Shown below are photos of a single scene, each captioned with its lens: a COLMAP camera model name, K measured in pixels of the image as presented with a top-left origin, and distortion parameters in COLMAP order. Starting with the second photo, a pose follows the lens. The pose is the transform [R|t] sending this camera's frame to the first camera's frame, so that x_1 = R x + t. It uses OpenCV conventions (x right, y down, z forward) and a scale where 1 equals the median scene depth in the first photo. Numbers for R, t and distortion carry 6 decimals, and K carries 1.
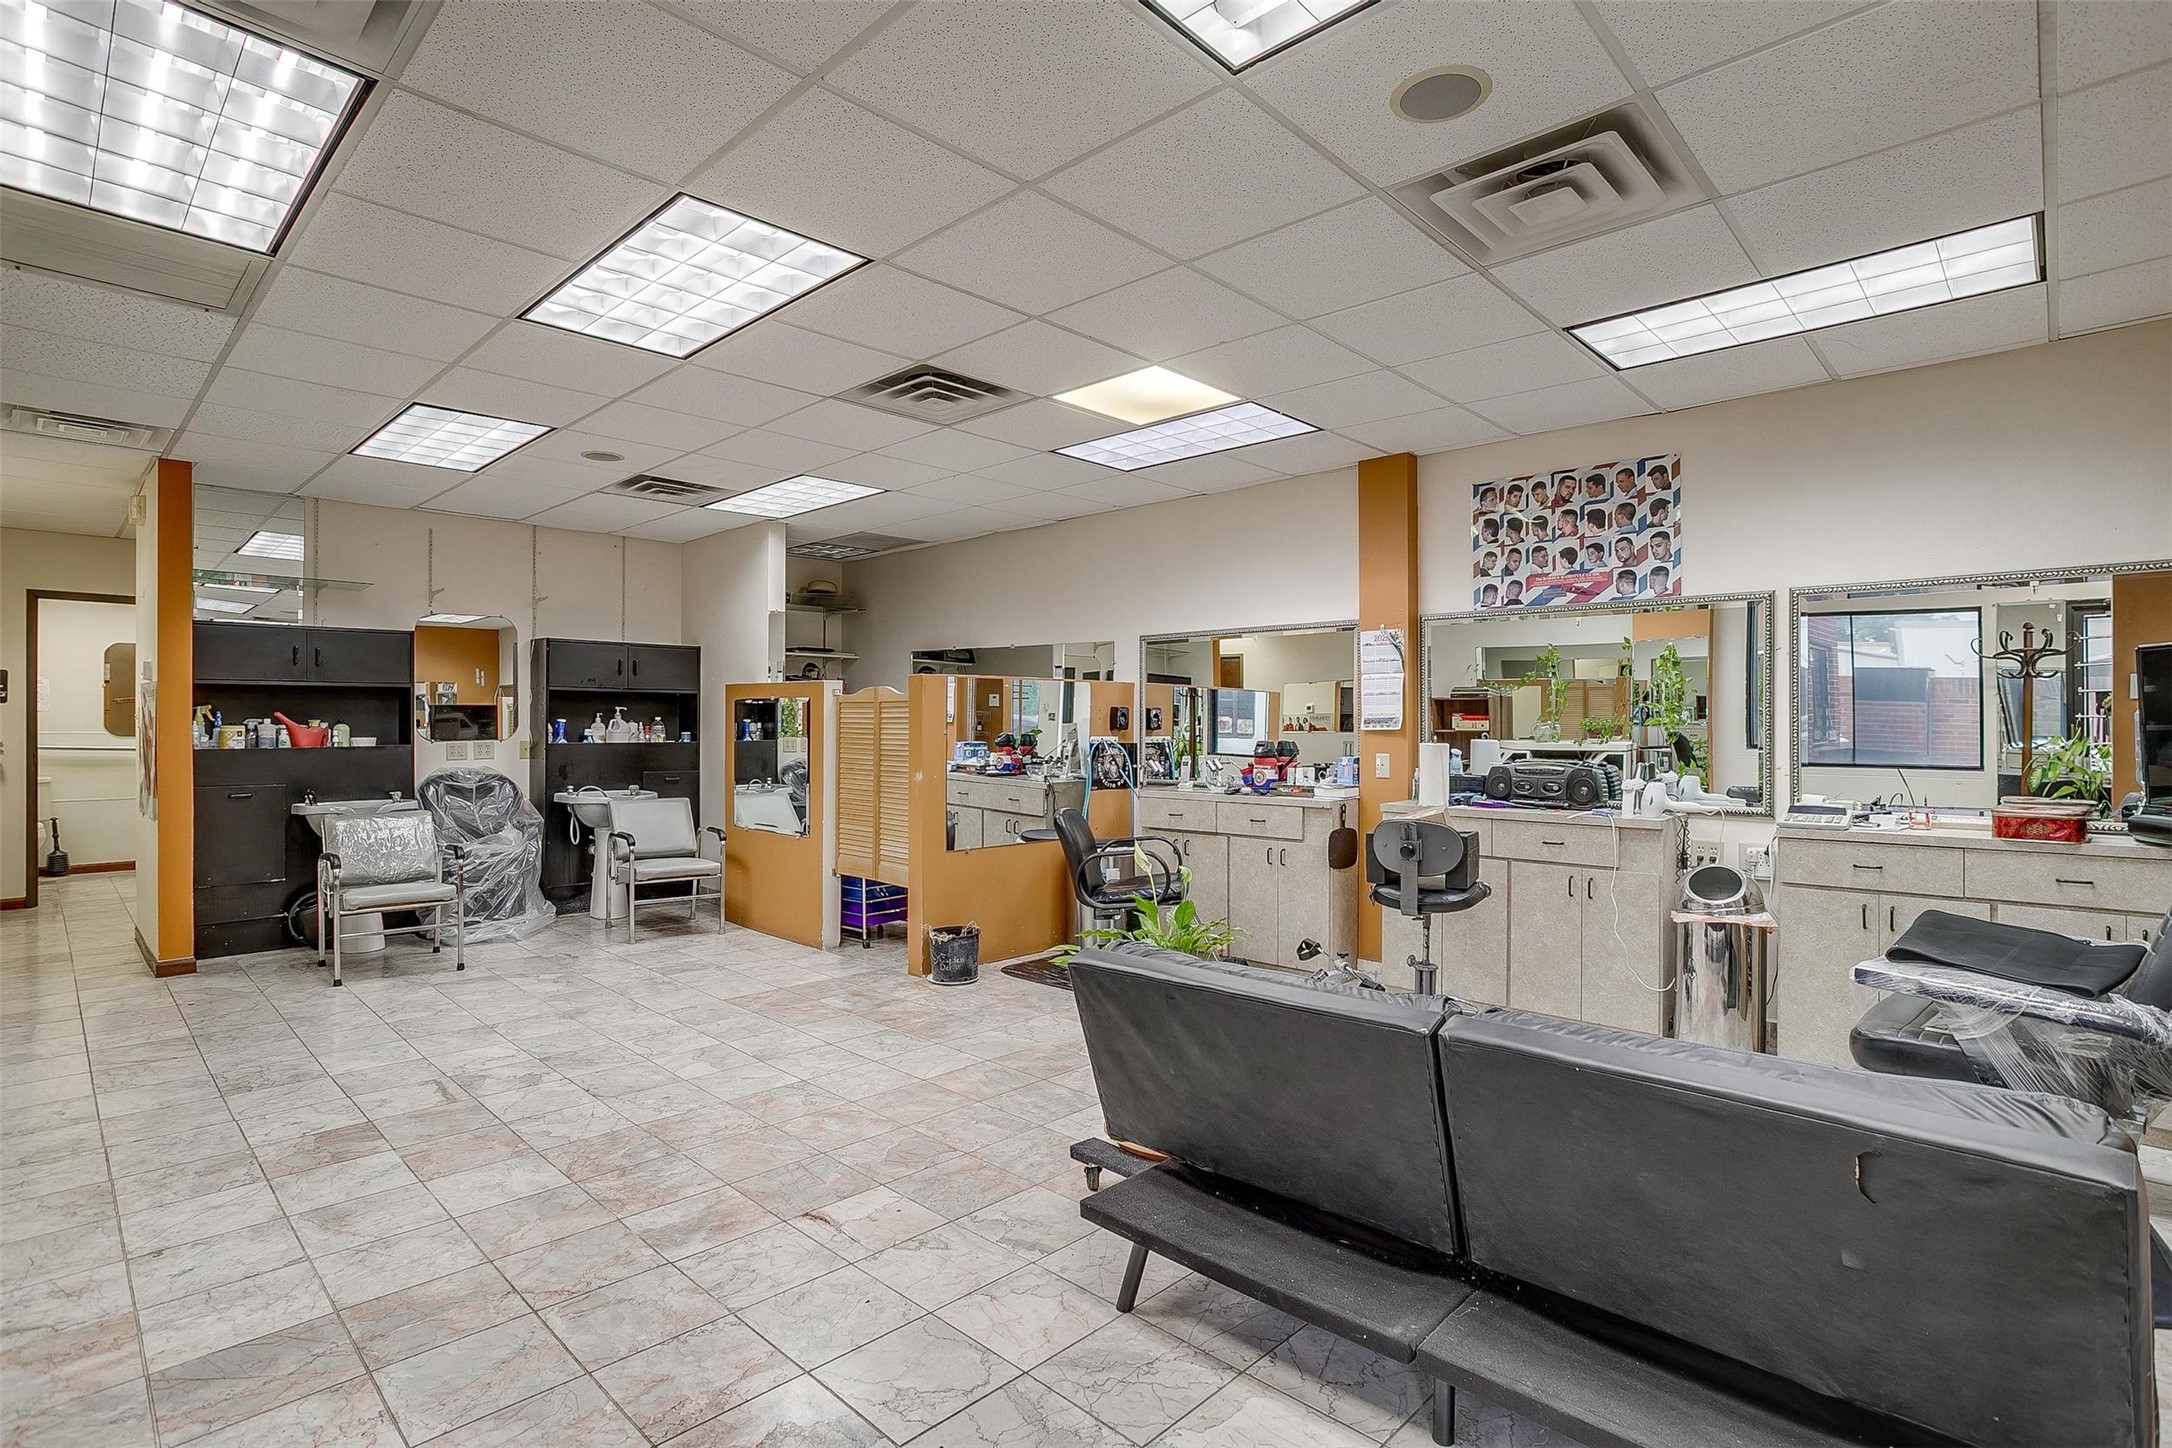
lens RADIAL K [[1042.5, 0, 1103.7], [0, 1042.5, 723.4], [0, 0, 1]] dist [-0.049839, 0.015412]
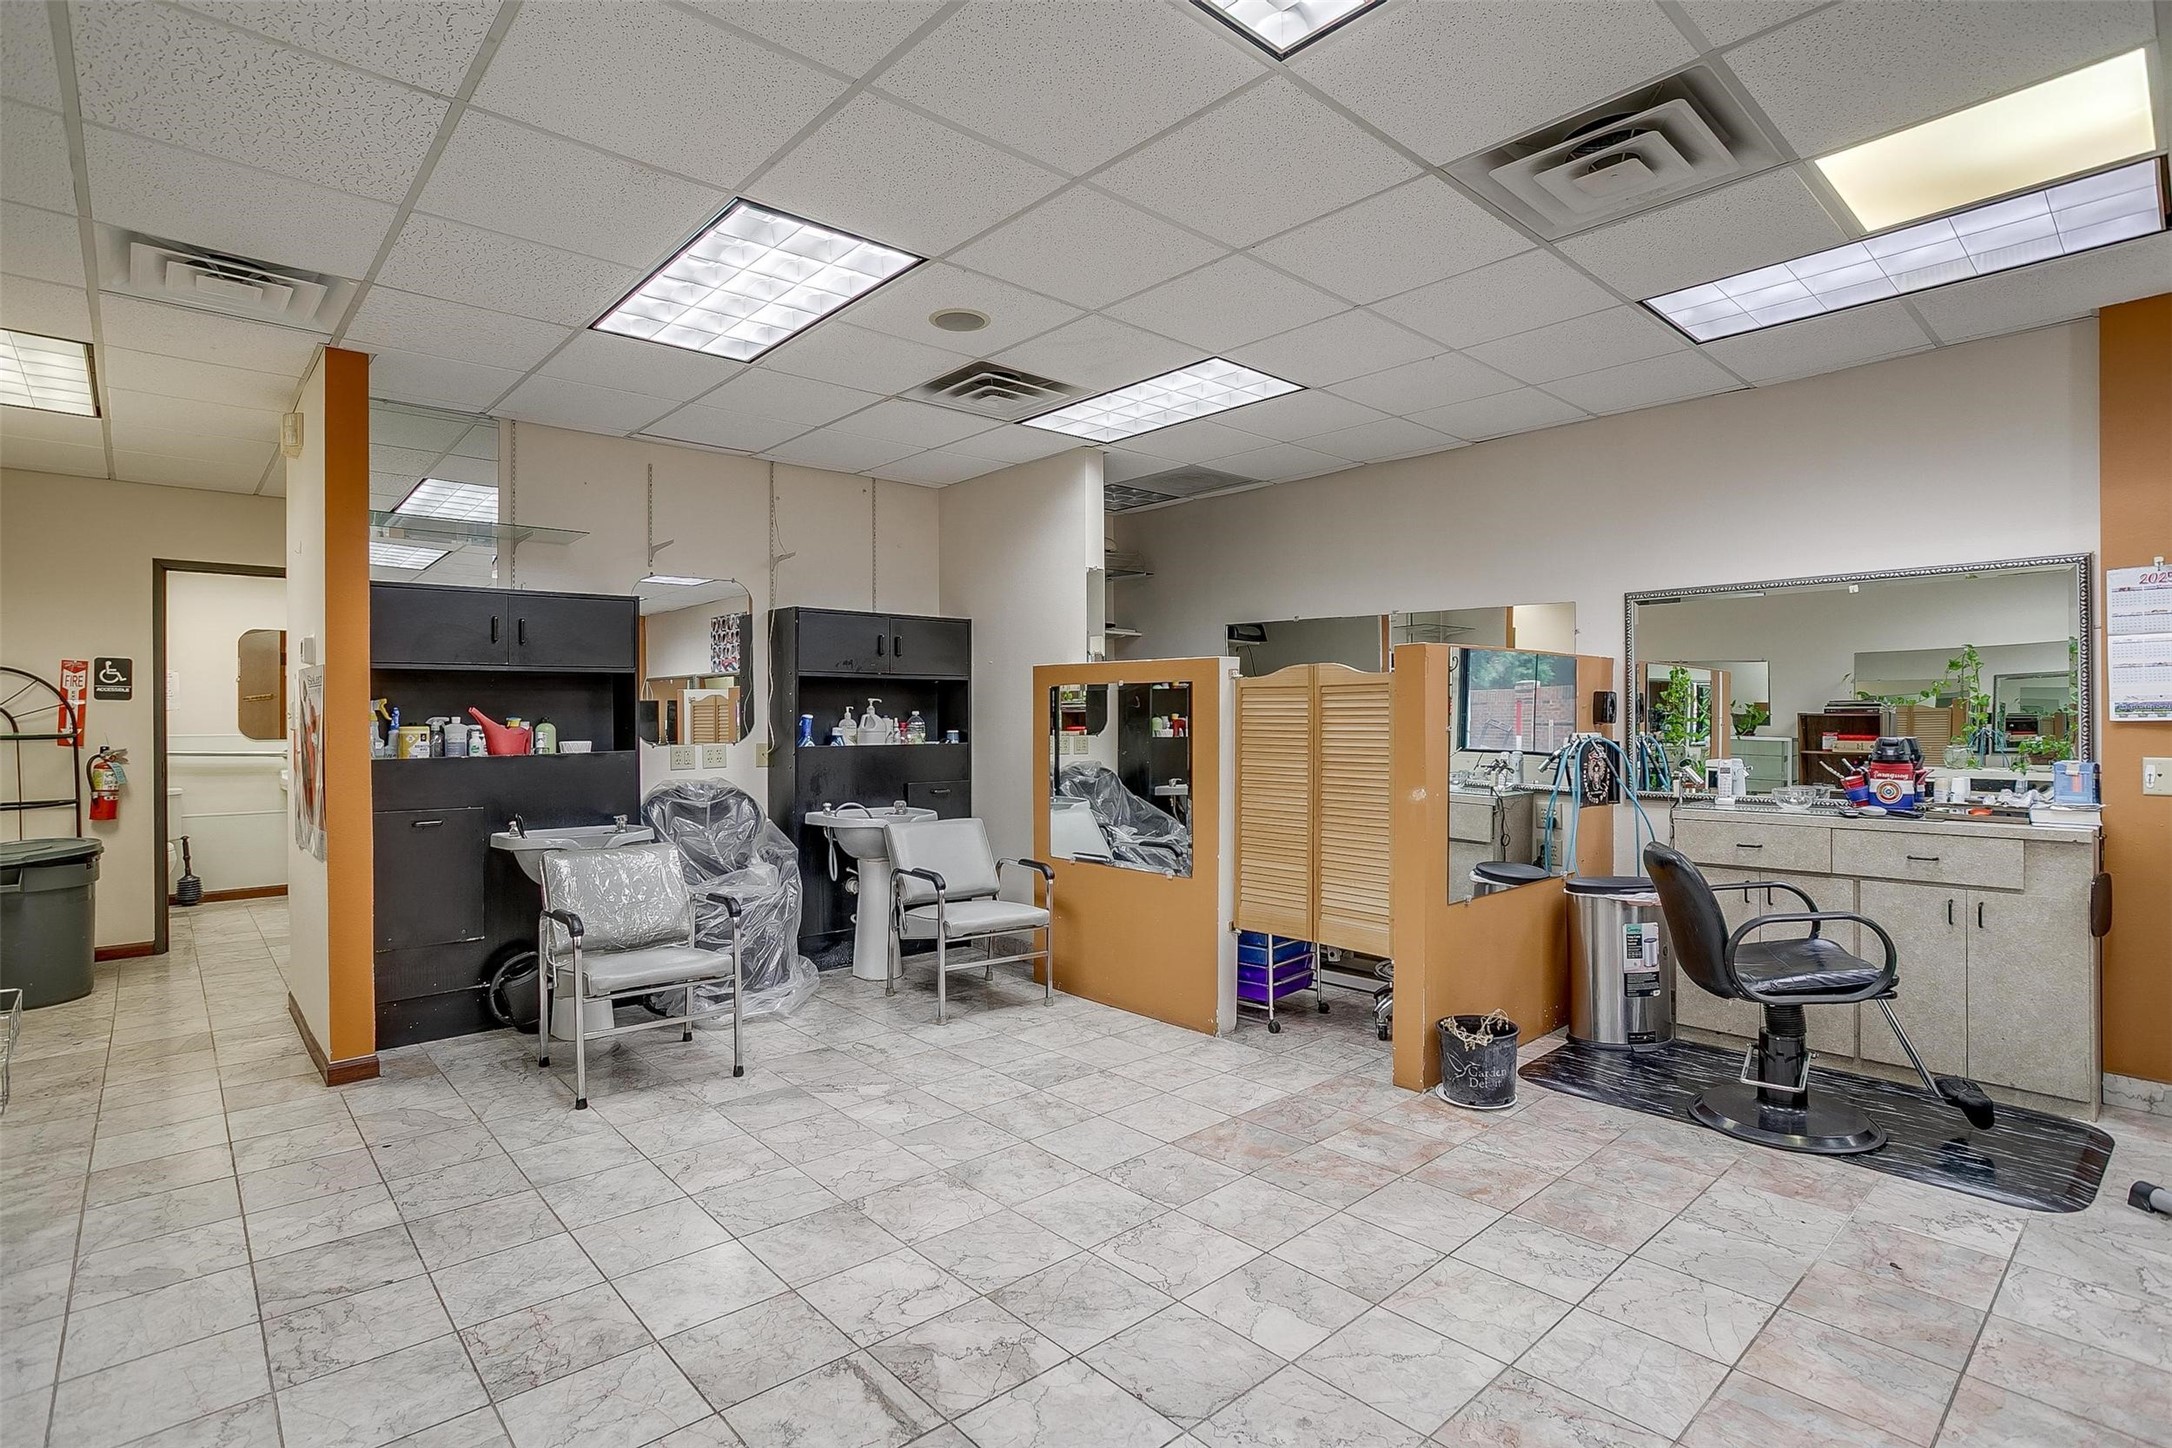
lens RADIAL K [[1042.5, 0, 1085.1], [0, 1042.5, 714.7], [0, 0, 1]] dist [-0.049839, 0.015412]
pose [[0.997061, -0.008491, -0.076141, -0.318504], [0.008493, 0.999964, -0.000298, -0.002252], [0.076140, -0.000350, 0.997097, 0.298080]]
